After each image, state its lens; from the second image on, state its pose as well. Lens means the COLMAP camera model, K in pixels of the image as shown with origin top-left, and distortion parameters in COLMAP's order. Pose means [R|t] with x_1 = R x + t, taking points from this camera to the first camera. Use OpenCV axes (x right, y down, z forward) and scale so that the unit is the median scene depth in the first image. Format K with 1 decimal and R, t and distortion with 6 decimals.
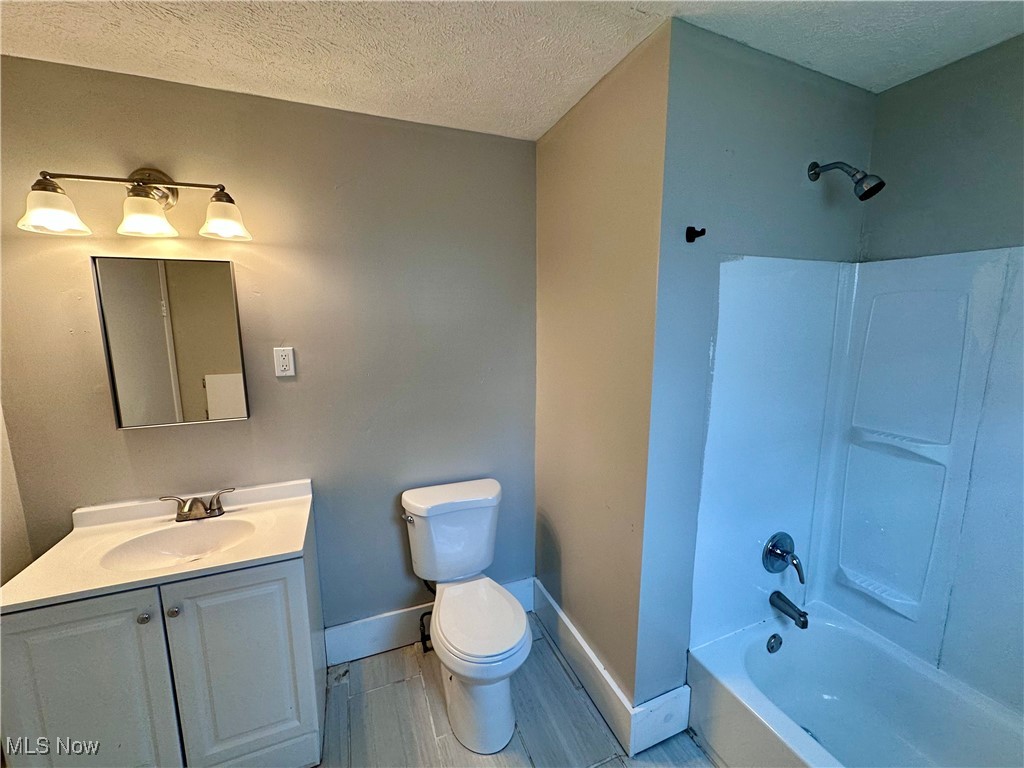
lens RADIAL K [[409.5, 0, 510.2], [0, 409.5, 382.4], [0, 0, 1]] dist [-0.001826, -0.000196]
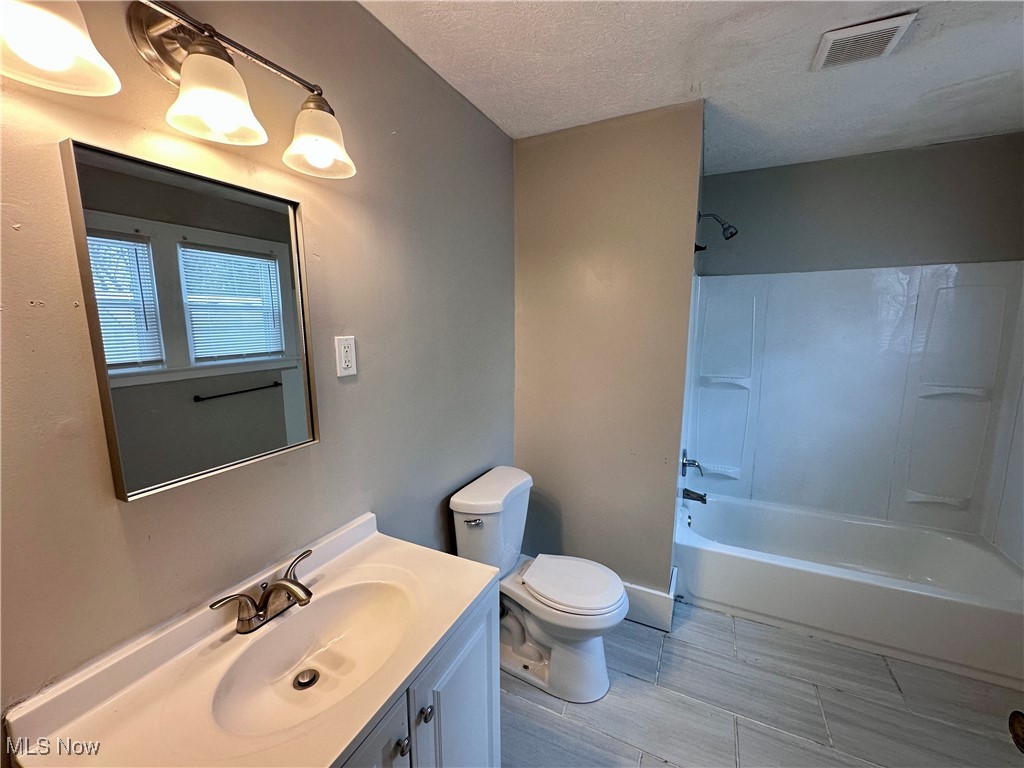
lens RADIAL K [[409.5, 0, 511.7], [0, 409.5, 383.2], [0, 0, 1]] dist [-0.001826, -0.000196]
pose [[0.741659, -0.098473, 0.663509, -0.856028], [0.101589, 0.994245, 0.034003, 0.002366], [-0.663039, 0.042187, 0.747395, 0.285089]]
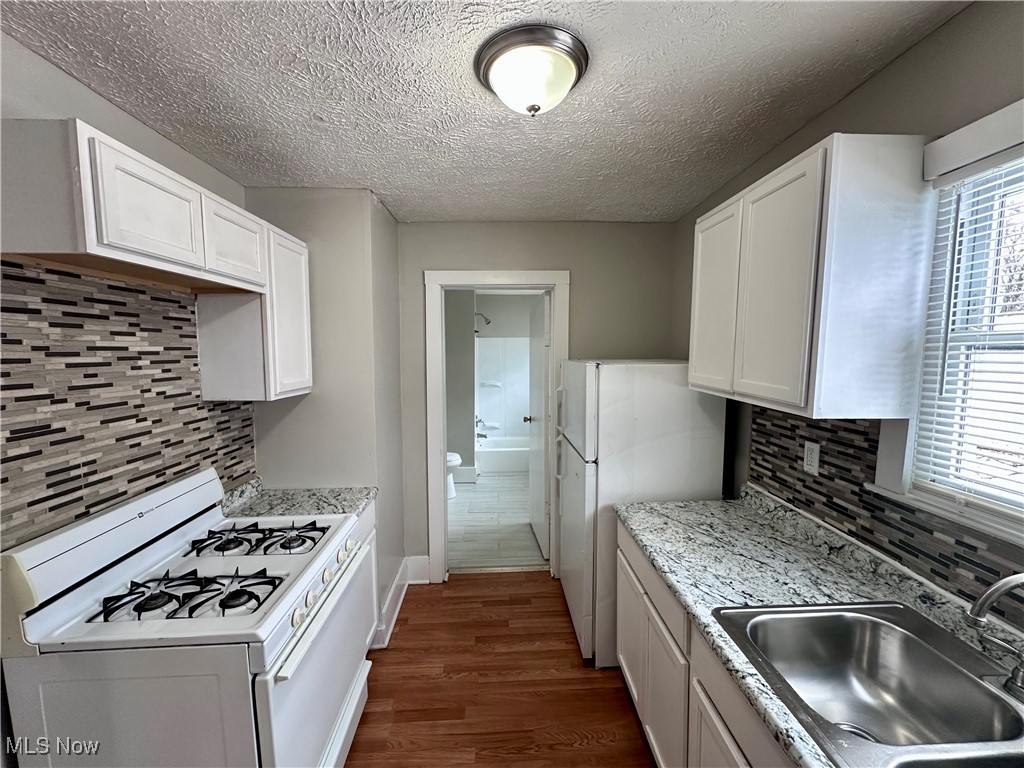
lens RADIAL K [[409.5, 0, 511.4], [0, 409.5, 385.7], [0, 0, 1]] dist [-0.001826, -0.000196]
pose [[0.319437, -0.079550, 0.944263, -2.550129], [0.144036, 0.988968, 0.034590, 0.049717], [-0.936597, 0.124959, 0.327371, -0.432012]]
